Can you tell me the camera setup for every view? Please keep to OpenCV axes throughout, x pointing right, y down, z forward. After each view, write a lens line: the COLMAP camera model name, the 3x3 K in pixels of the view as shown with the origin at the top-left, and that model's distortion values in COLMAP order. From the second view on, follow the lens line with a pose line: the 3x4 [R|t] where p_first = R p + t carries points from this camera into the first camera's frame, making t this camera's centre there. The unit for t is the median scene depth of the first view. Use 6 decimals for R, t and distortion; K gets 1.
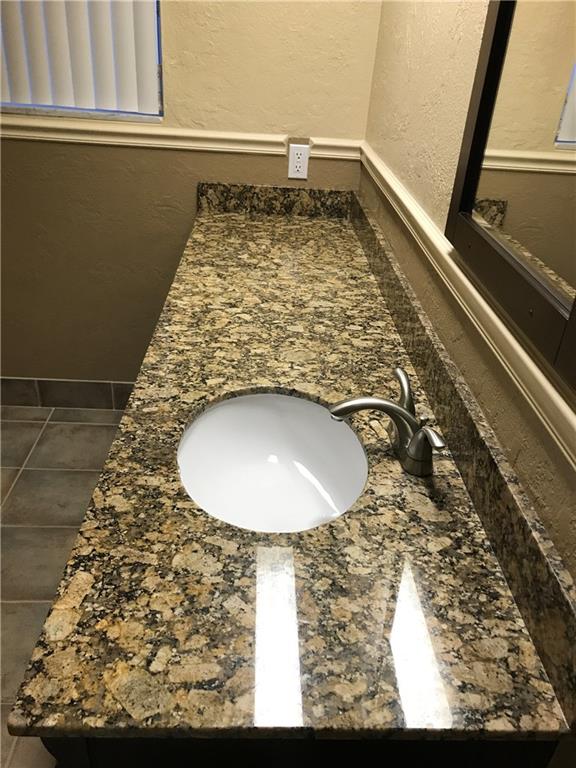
lens RADIAL K [[630.4, 0, 288.0], [0, 630.4, 384.0], [0, 0, 1]] dist [0.032062, -0.028920]
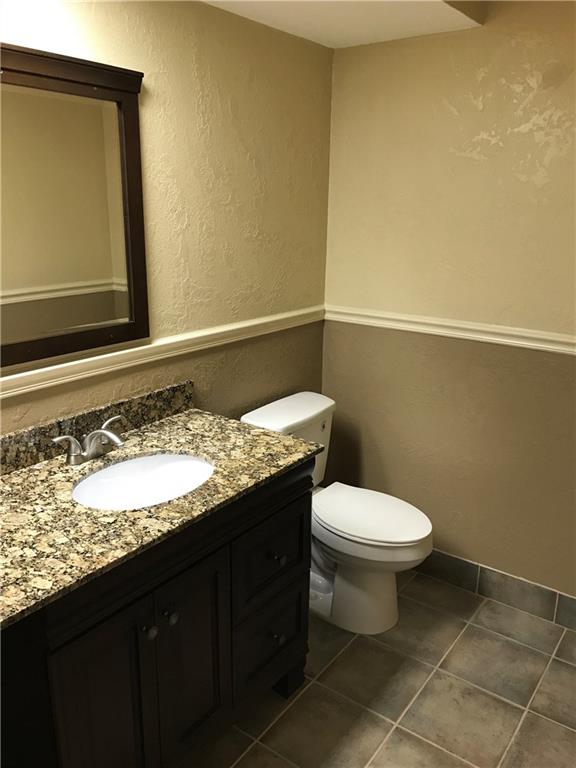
lens RADIAL K [[630.4, 0, 288.0], [0, 630.4, 384.0], [0, 0, 1]] dist [0.032062, -0.028920]
pose [[-0.785884, -0.235840, 0.571635, -0.946883], [0.253846, 0.719898, 0.645995, -0.821880], [-0.563870, 0.652784, -0.505889, 1.169656]]
